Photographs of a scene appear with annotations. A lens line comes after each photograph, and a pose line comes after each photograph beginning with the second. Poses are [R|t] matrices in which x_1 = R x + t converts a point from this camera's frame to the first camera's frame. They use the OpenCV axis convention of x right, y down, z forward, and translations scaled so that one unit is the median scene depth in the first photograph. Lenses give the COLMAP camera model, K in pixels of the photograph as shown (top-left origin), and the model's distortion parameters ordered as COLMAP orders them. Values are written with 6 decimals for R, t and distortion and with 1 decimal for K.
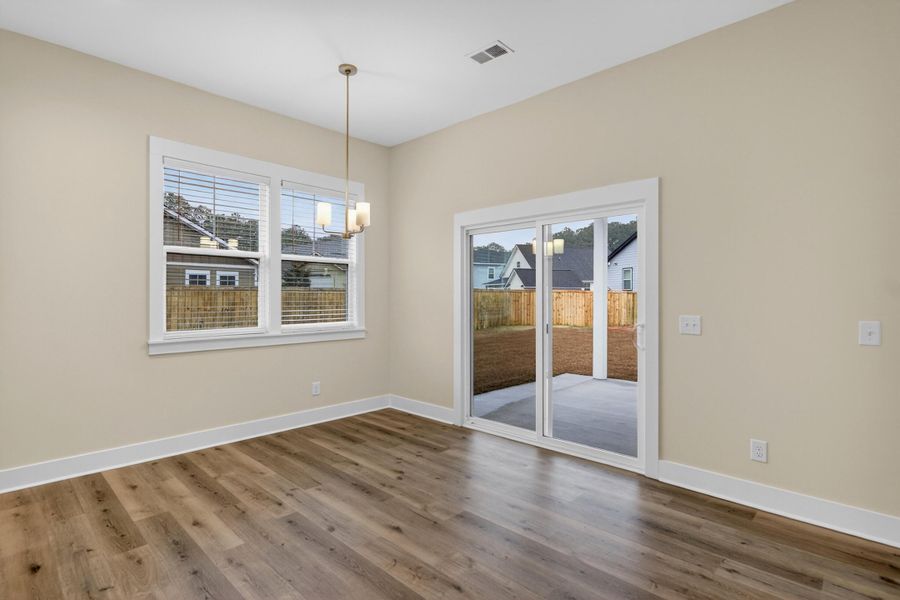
lens RADIAL K [[449.2, 0, 433.3], [0, 449.2, 300.5], [0, 0, 1]] dist [0.085096, 0.000041]
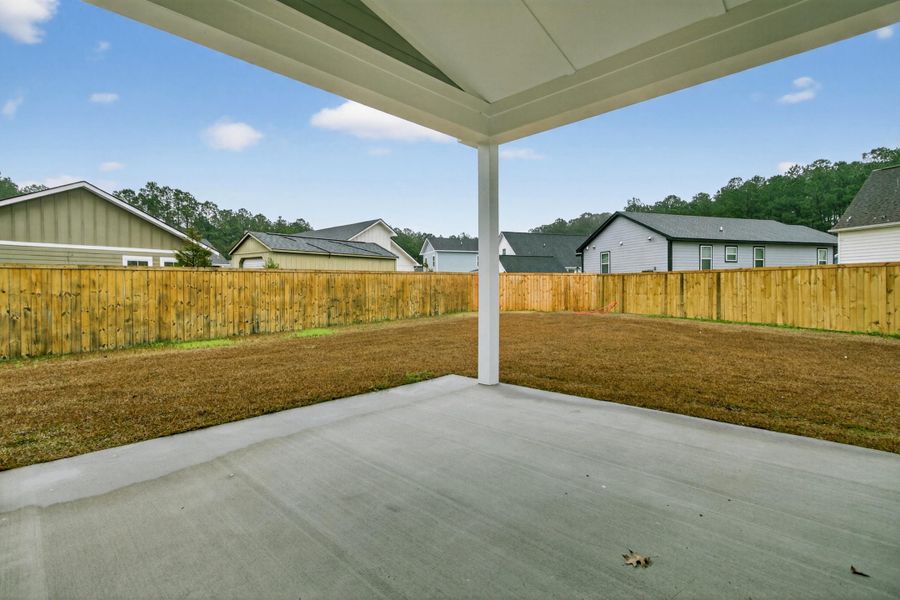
lens RADIAL K [[424.3, 0, 449.7], [0, 424.3, 304.4], [0, 0, 1]] dist [-0.001607, -0.000079]
pose [[0.999714, -0.012135, 0.020626, 0.106151], [0.011472, 0.999423, 0.031966, 0.012340], [-0.021002, -0.031720, 0.999276, 0.134813]]
